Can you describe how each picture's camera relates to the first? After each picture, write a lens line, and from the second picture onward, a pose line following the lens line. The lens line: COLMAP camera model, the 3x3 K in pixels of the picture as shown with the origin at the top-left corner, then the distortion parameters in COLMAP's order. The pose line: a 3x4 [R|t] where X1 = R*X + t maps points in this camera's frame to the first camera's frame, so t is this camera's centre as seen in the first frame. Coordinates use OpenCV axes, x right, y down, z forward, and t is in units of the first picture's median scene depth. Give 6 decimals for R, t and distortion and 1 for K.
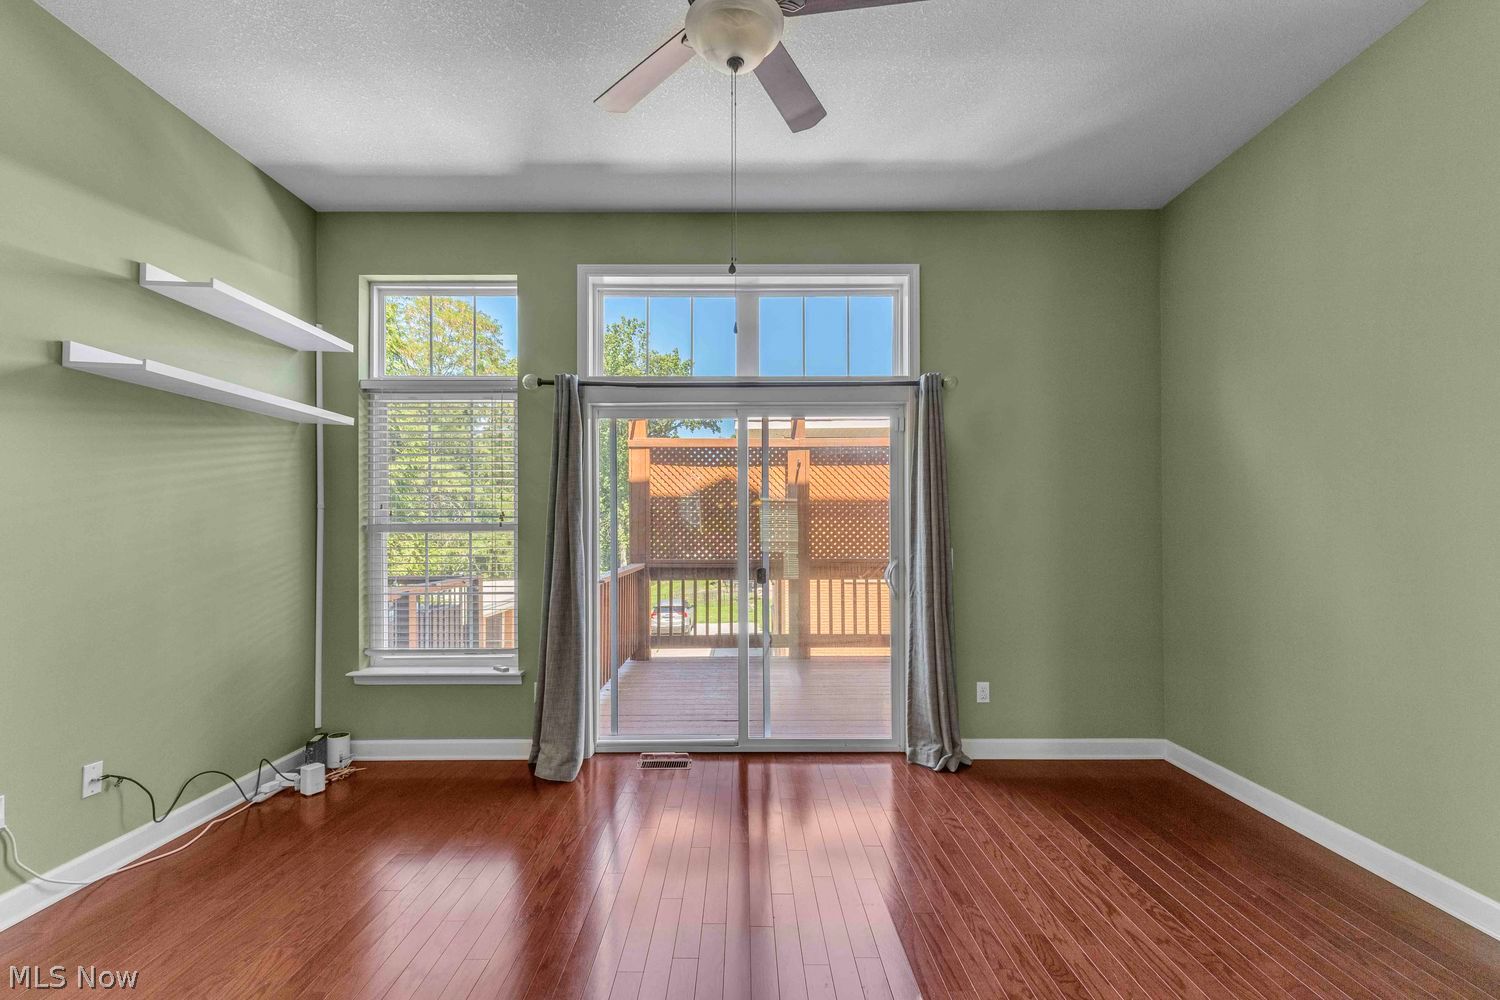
lens RADIAL K [[658.8, 0, 755.4], [0, 658.8, 528.5], [0, 0, 1]] dist [0.002063, -0.001794]
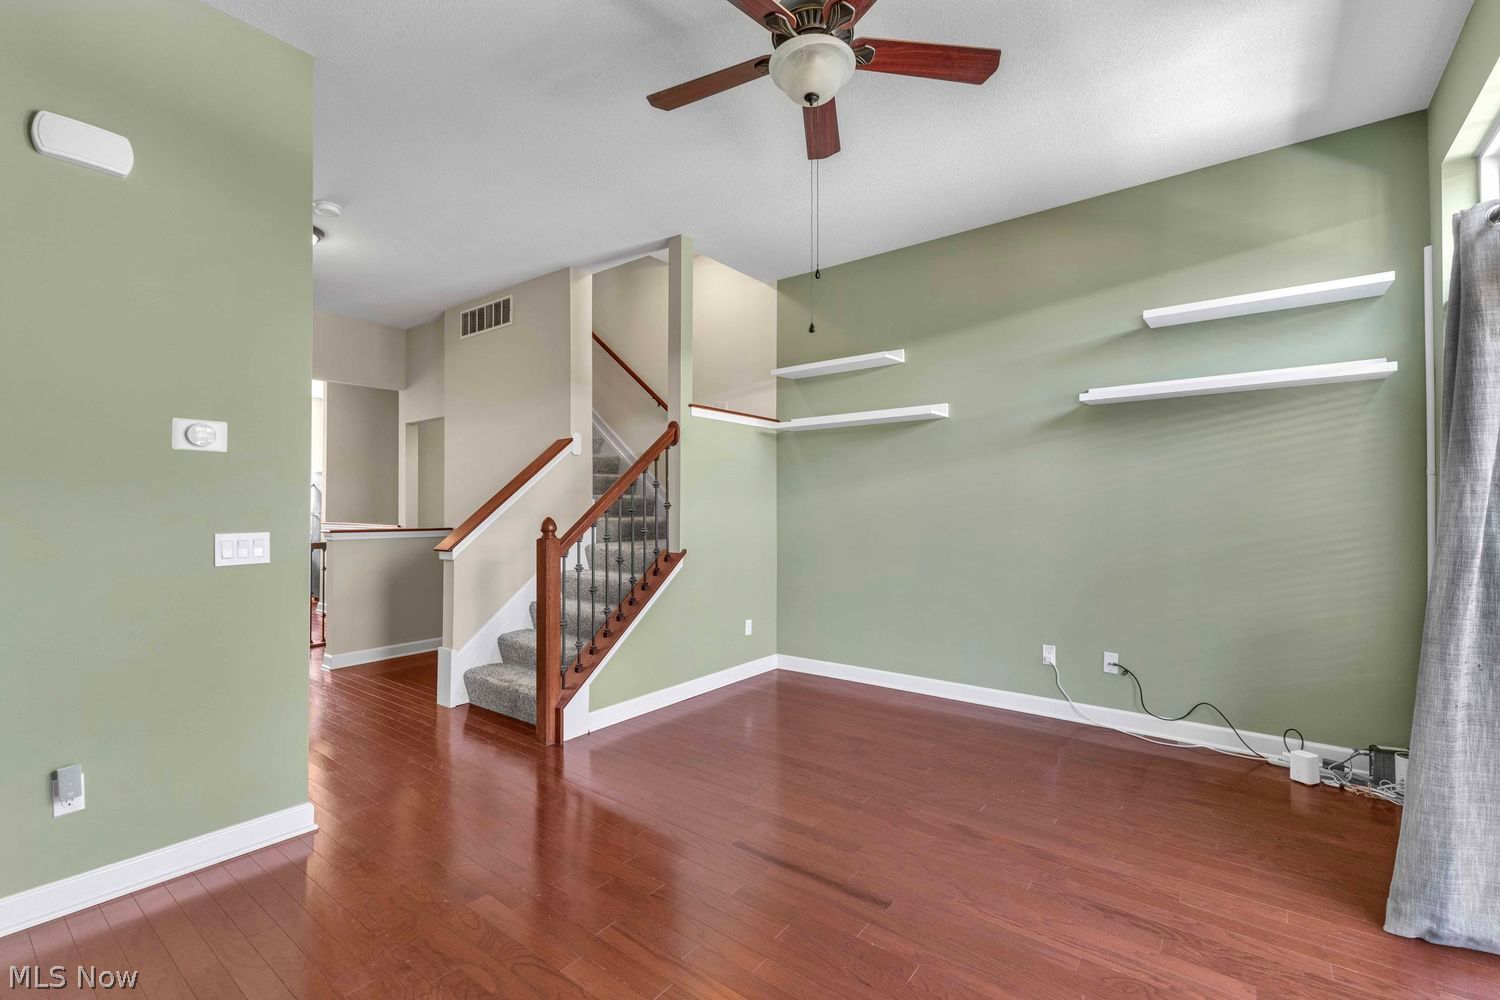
lens RADIAL K [[658.8, 0, 751.2], [0, 658.8, 498.9], [0, 0, 1]] dist [0.002063, -0.001794]
pose [[-0.621453, -0.006749, -0.783422, 0.487097], [0.008122, 0.999854, -0.015056, 0.005053], [0.783409, -0.015720, -0.621307, 0.846553]]
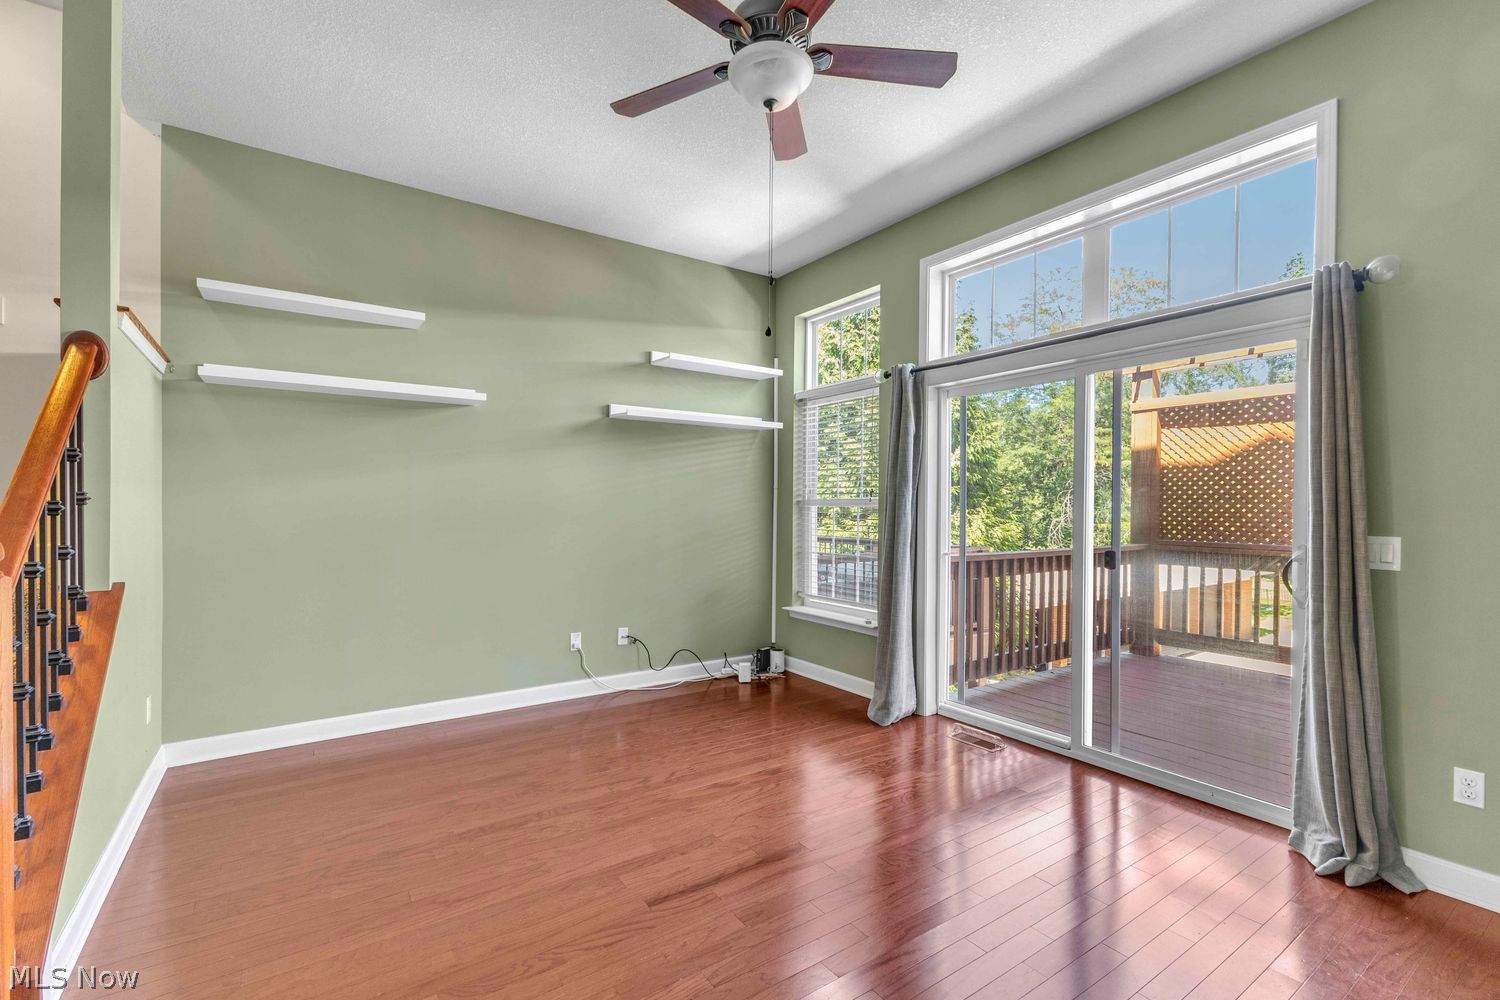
lens RADIAL K [[658.8, 0, 757.3], [0, 658.8, 511.5], [0, 0, 1]] dist [0.002063, -0.001794]
pose [[0.566859, 0.012266, -0.823724, 0.484705], [-0.002789, 0.999912, 0.012971, 0.000341], [0.823810, -0.005055, 0.566843, 0.164408]]
